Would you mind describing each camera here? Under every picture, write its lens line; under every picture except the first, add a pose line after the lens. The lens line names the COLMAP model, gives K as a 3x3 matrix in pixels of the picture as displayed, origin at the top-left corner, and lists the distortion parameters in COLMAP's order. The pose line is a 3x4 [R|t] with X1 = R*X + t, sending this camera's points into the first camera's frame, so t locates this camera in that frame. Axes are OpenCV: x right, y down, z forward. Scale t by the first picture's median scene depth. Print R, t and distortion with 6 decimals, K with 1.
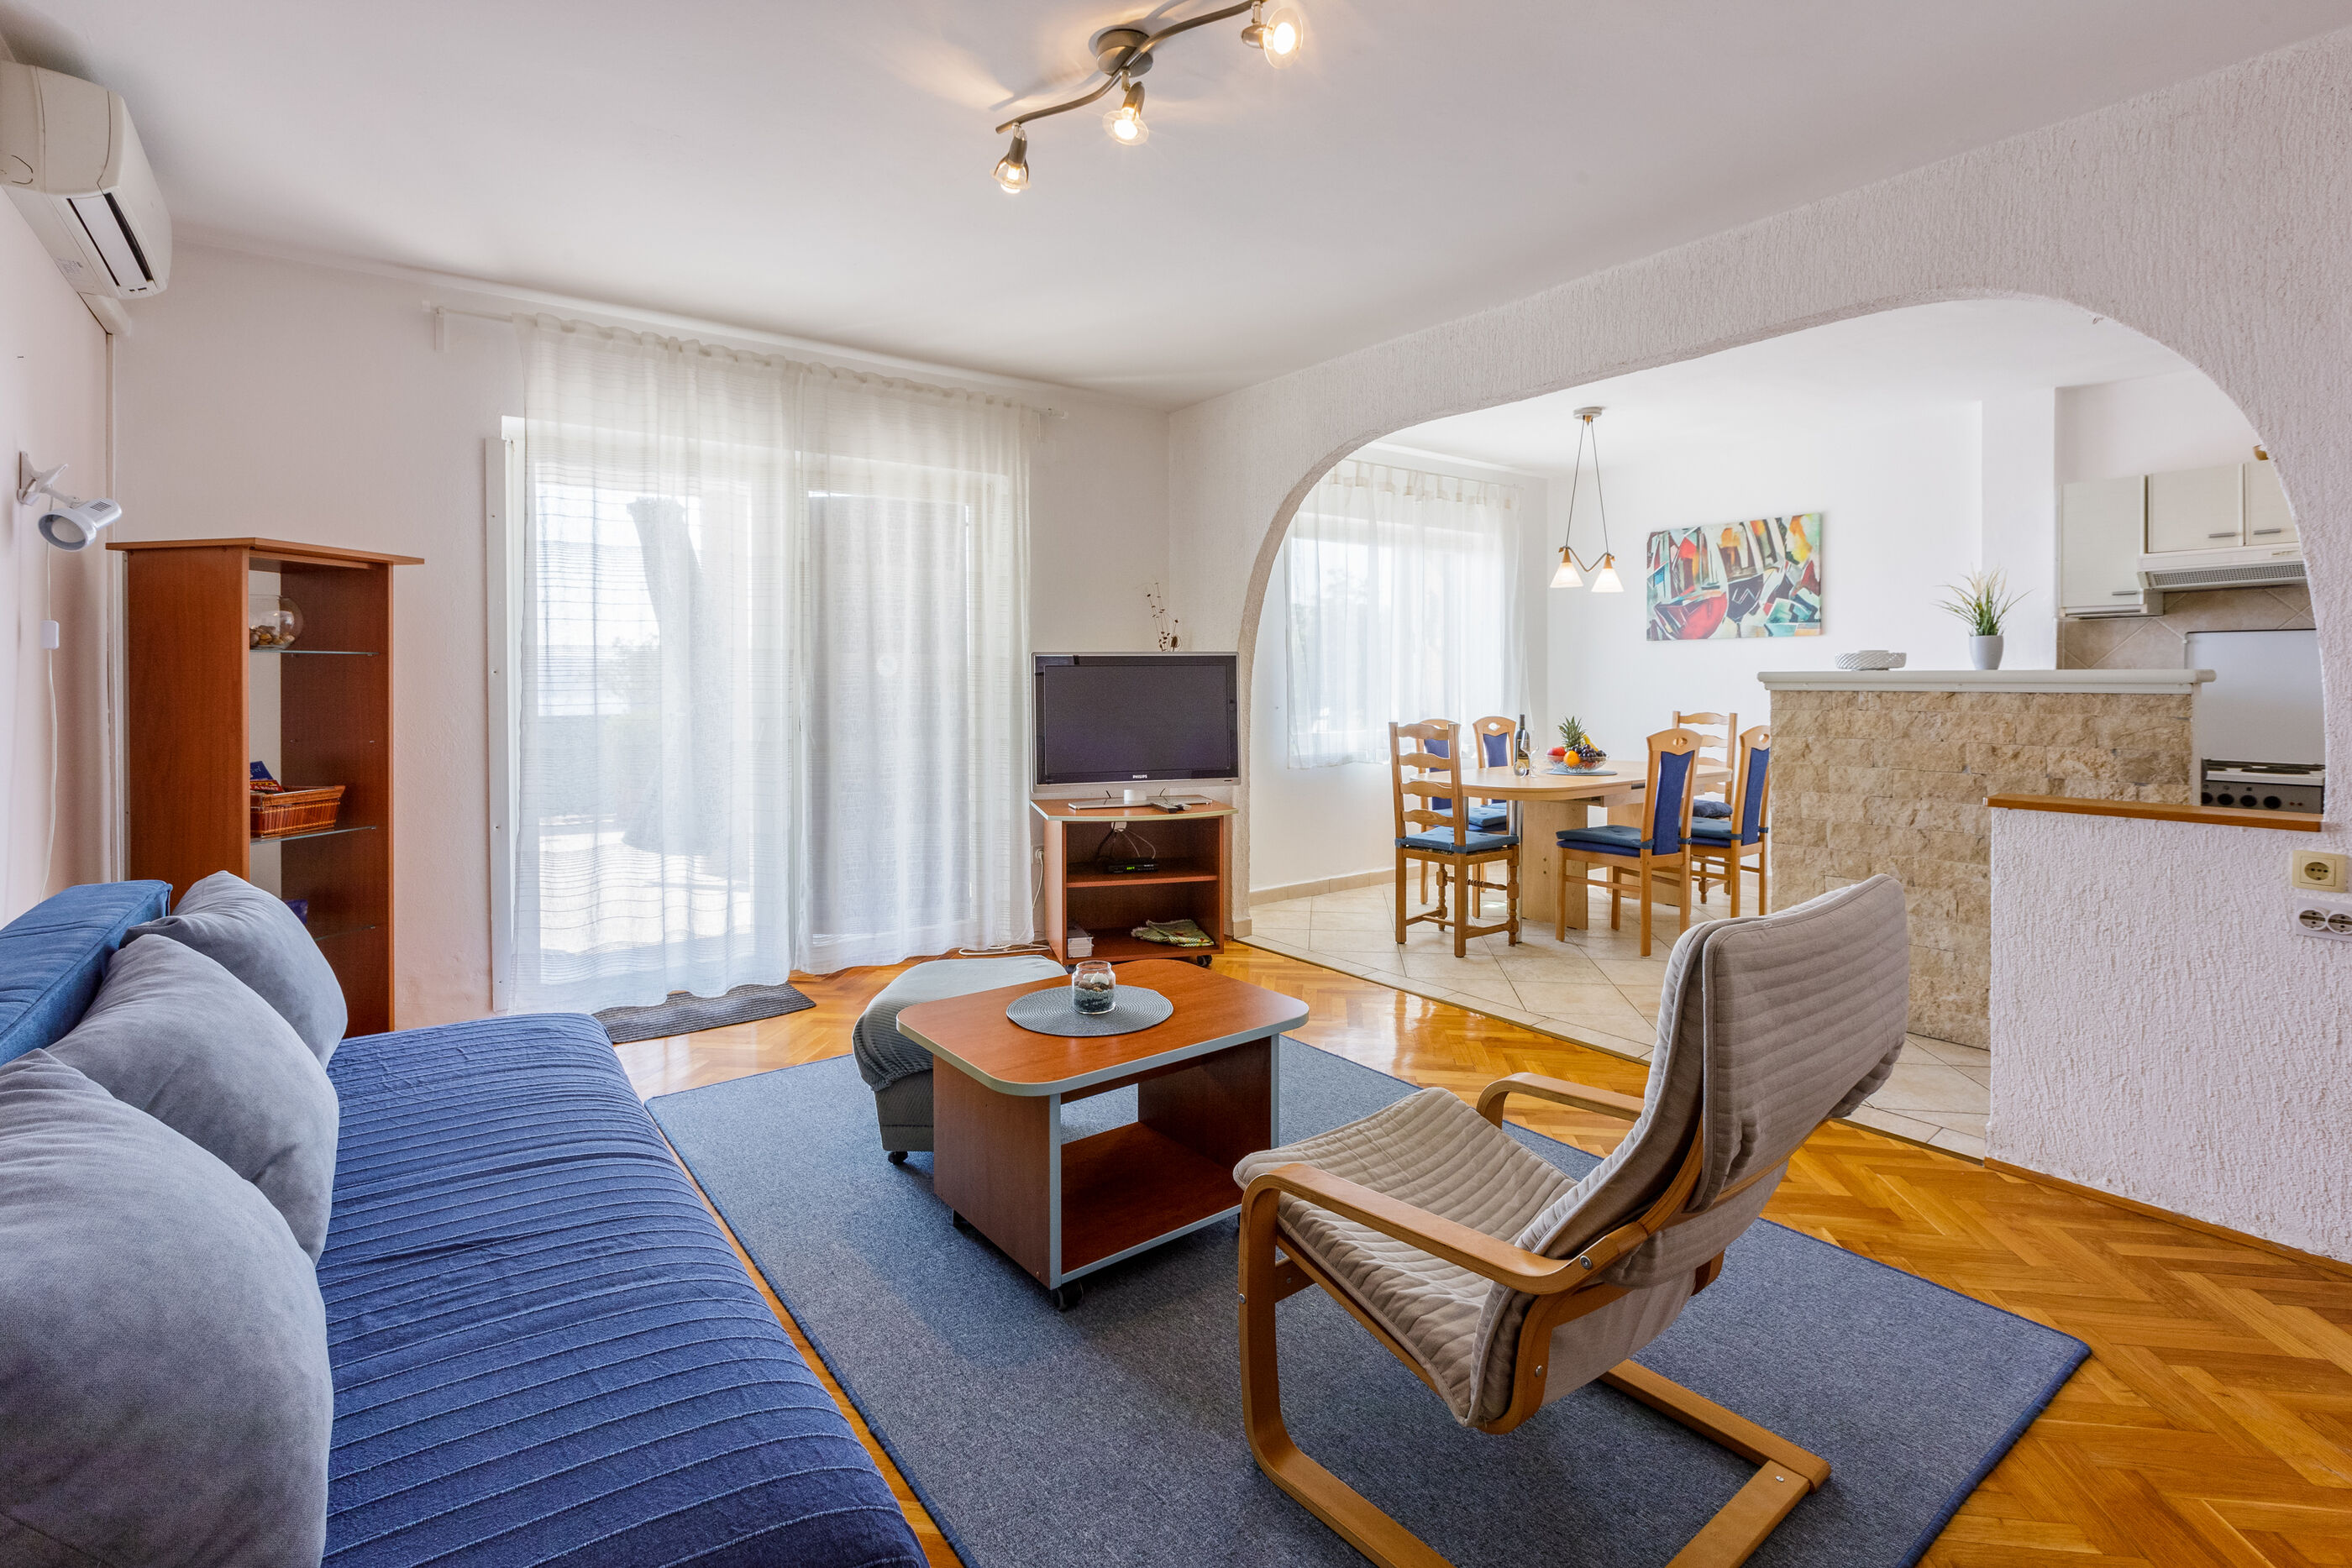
lens RADIAL K [[1073.4, 0, 1154.7], [0, 1073.4, 692.0], [0, 0, 1]] dist [-0.002228, 0.000233]
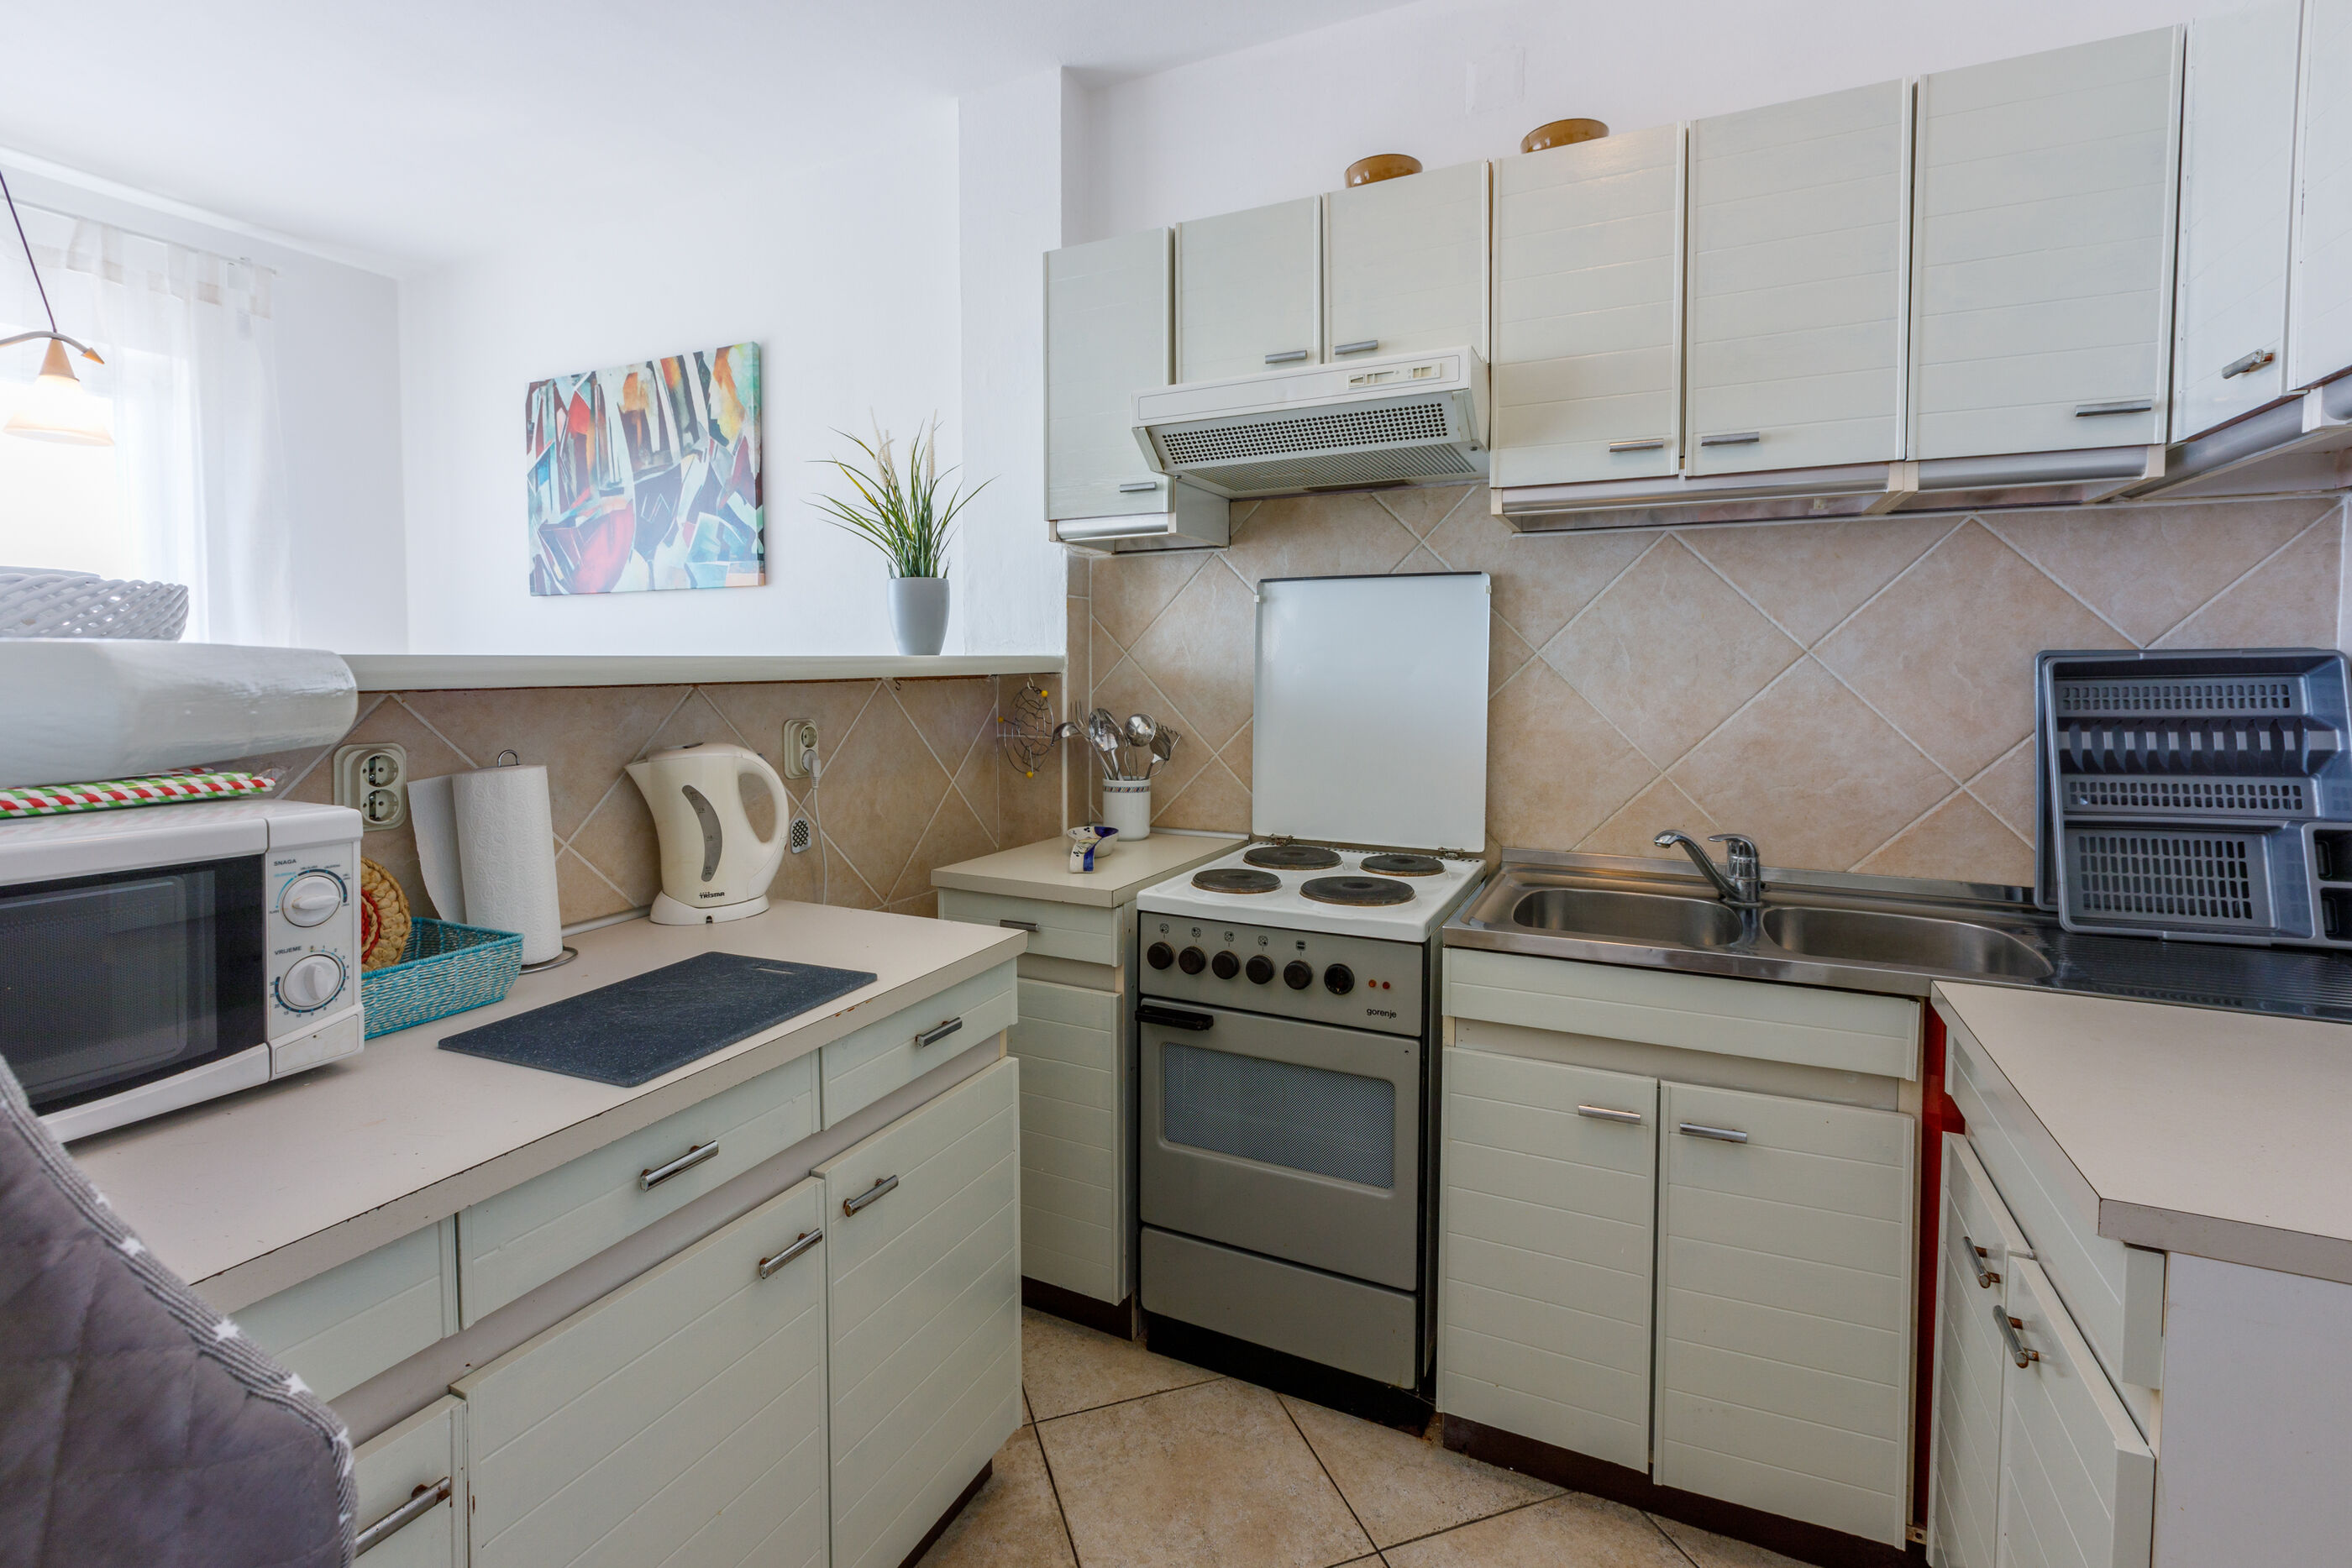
lens RADIAL K [[1073.4, 0, 1153.0], [0, 1073.4, 707.9], [0, 0, 1]] dist [-0.002228, 0.000233]
pose [[0.879951, -0.018643, 0.474699, 0.528524], [0.005905, 0.999582, 0.028311, -0.008310], [-0.475029, -0.022109, 0.879693, 0.453173]]
